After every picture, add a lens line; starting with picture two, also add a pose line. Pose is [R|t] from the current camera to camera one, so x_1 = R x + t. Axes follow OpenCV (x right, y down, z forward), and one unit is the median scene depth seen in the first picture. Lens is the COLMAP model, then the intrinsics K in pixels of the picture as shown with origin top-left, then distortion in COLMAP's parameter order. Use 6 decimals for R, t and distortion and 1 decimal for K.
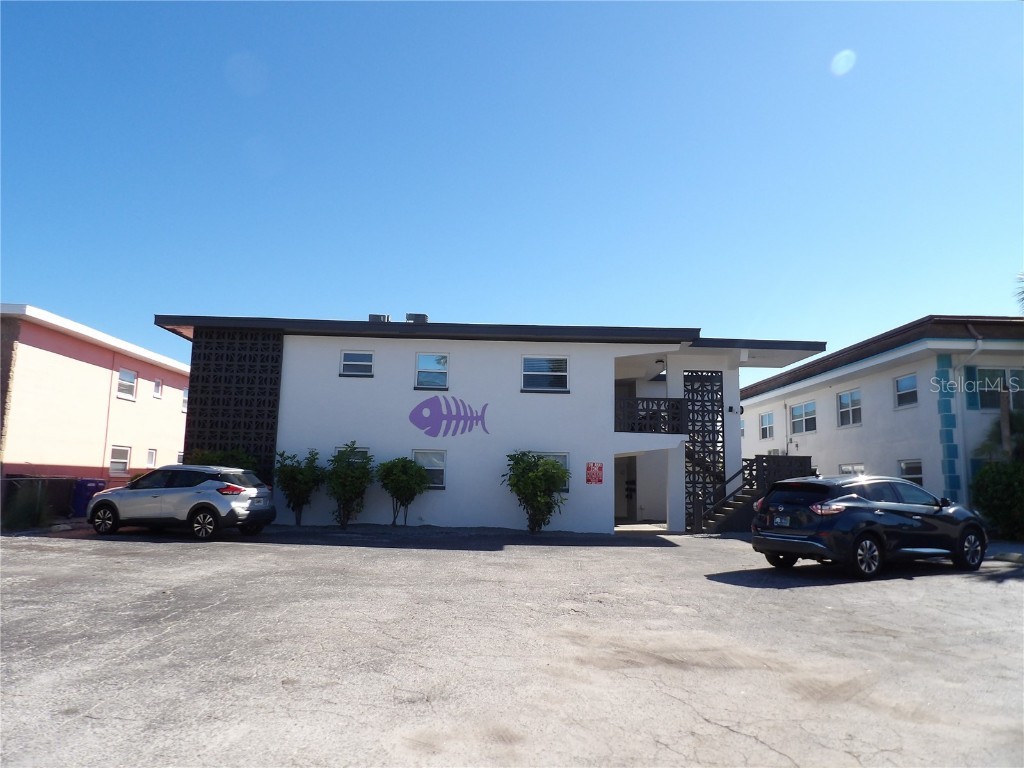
lens RADIAL K [[721.4, 0, 512.0], [0, 721.4, 384.0], [0, 0, 1]] dist [-0.048713, 0.061121]
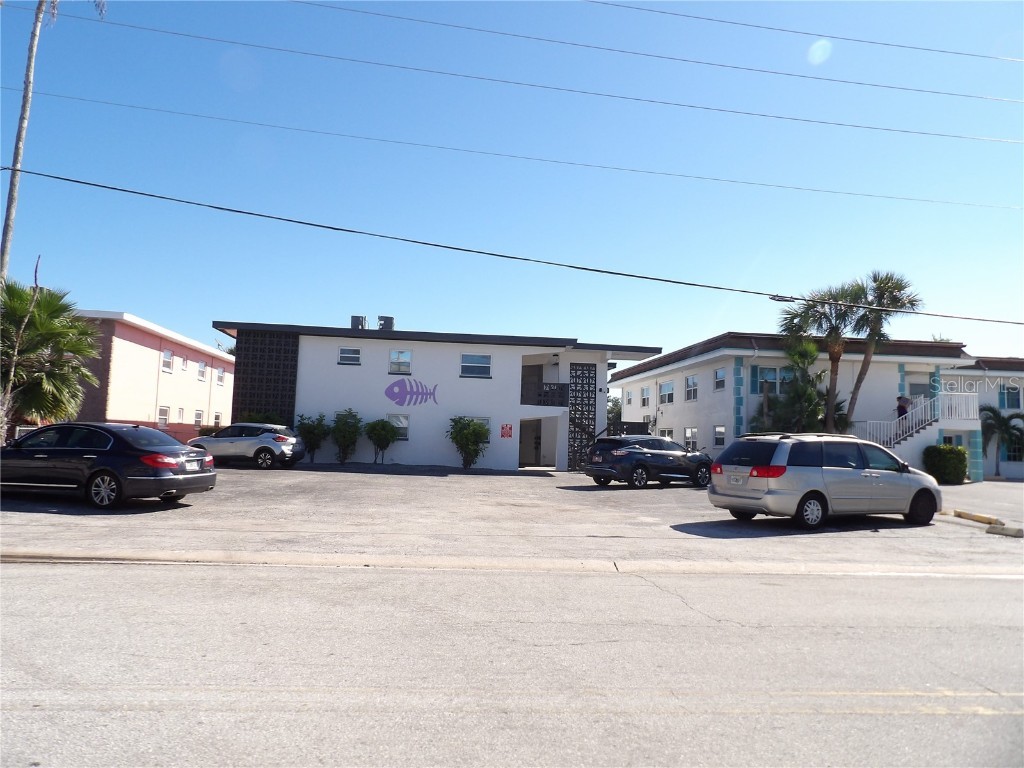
lens RADIAL K [[720.3, 0, 508.3], [0, 720.3, 388.0], [0, 0, 1]] dist [-0.036111, 0.040347]
pose [[0.996320, 0.019013, 0.083572, -0.011981], [-0.024568, 0.997521, 0.065945, -0.071555], [-0.082111, -0.067755, 0.994317, -0.534692]]
